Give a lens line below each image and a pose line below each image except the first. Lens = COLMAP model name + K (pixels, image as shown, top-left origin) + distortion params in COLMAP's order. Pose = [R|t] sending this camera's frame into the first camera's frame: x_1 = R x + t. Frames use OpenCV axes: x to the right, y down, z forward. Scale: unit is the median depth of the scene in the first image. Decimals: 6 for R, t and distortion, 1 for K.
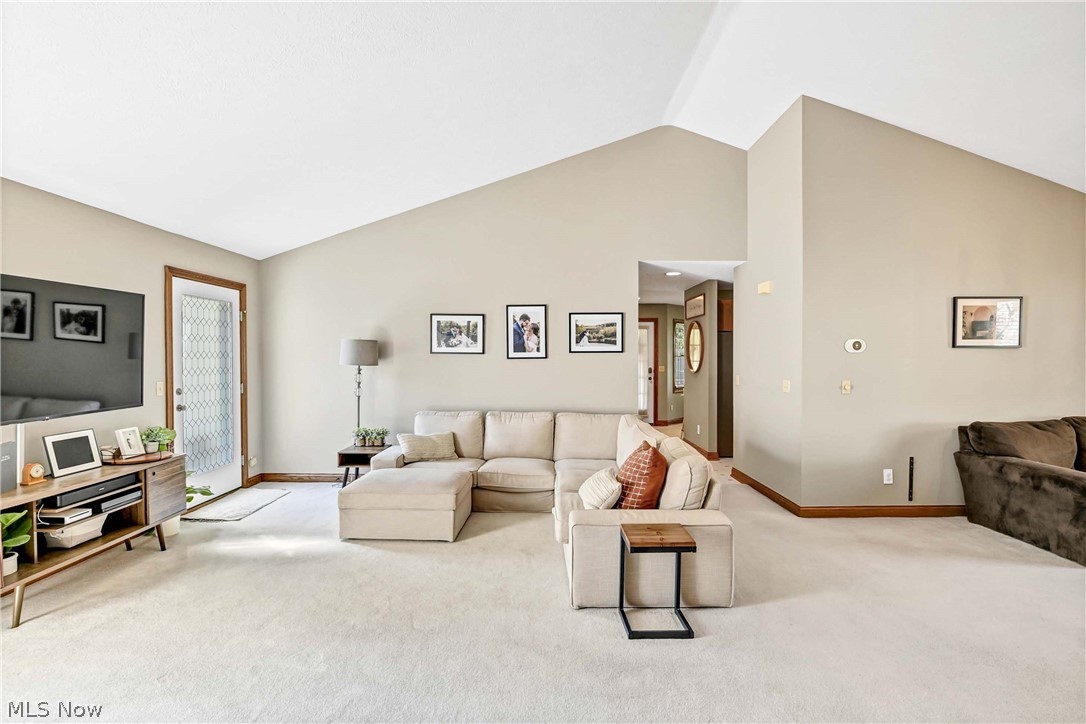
lens RADIAL K [[485.6, 0, 541.0], [0, 485.6, 361.8], [0, 0, 1]] dist [-0.005443, -0.006581]
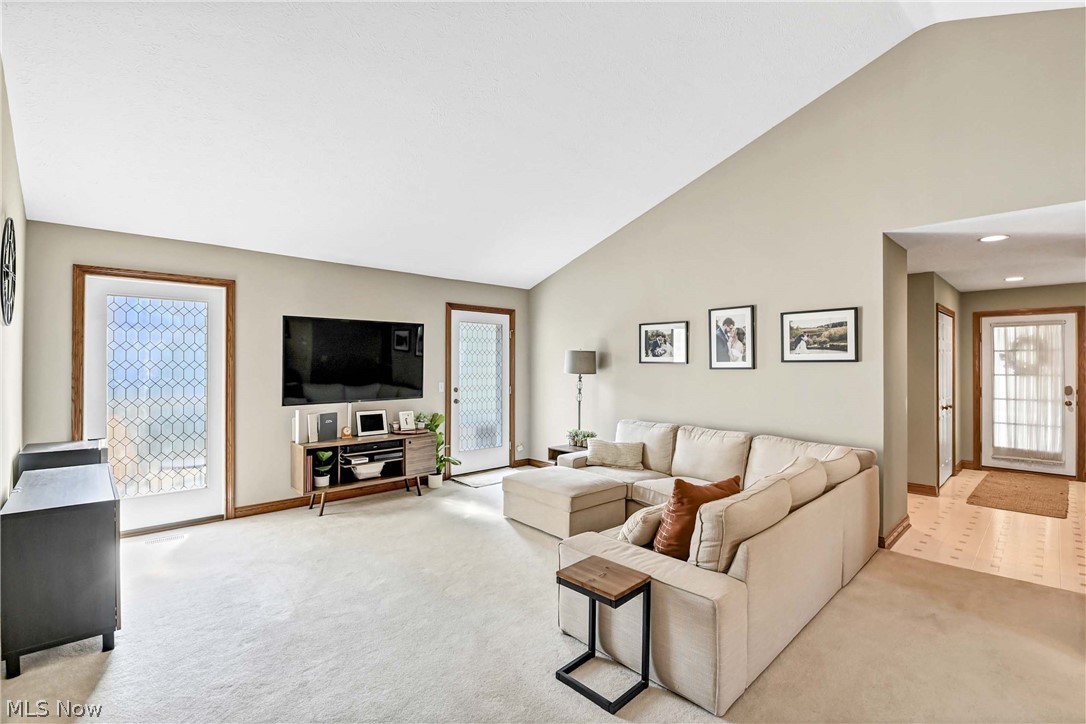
lens RADIAL K [[485.6, 0, 543.3], [0, 485.6, 361.8], [0, 0, 1]] dist [-0.005443, -0.006581]
pose [[0.689312, -0.001887, -0.724462, 0.401111], [-0.012983, 0.999804, -0.014958, -0.002301], [0.724348, 0.019716, 0.689153, 0.170305]]
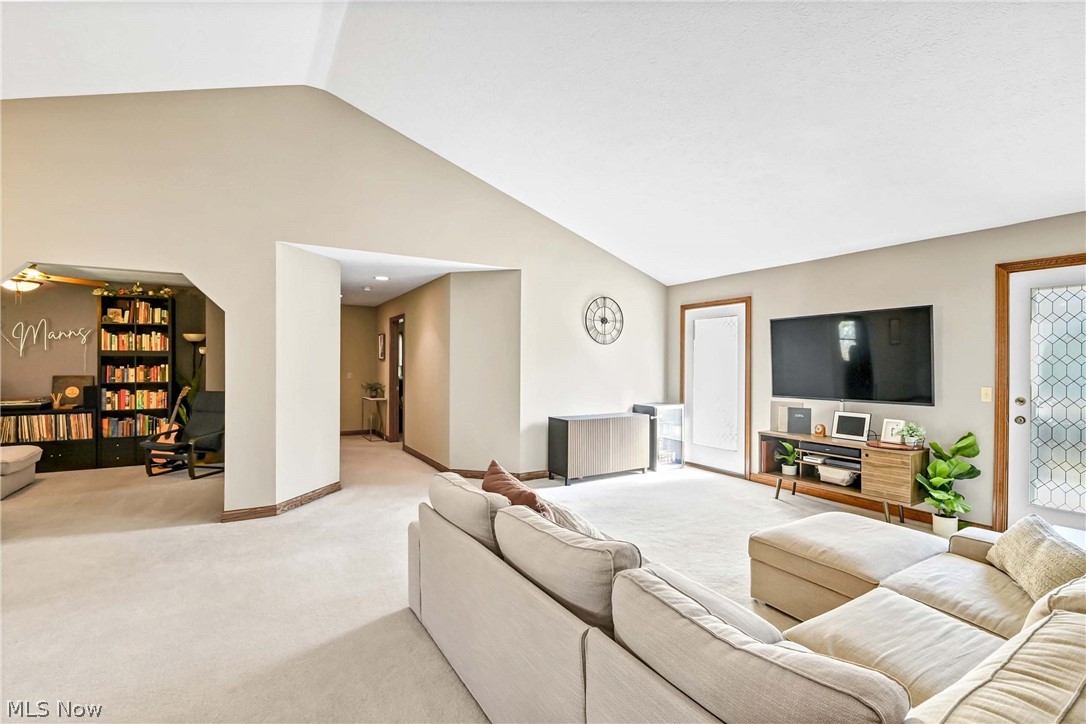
lens RADIAL K [[485.6, 0, 542.3], [0, 485.6, 357.1], [0, 0, 1]] dist [-0.005443, -0.006581]
pose [[-0.853142, -0.004466, -0.521660, 0.385253], [-0.006734, 0.999974, 0.002452, -0.012835], [0.521635, 0.005604, -0.853150, 1.109553]]
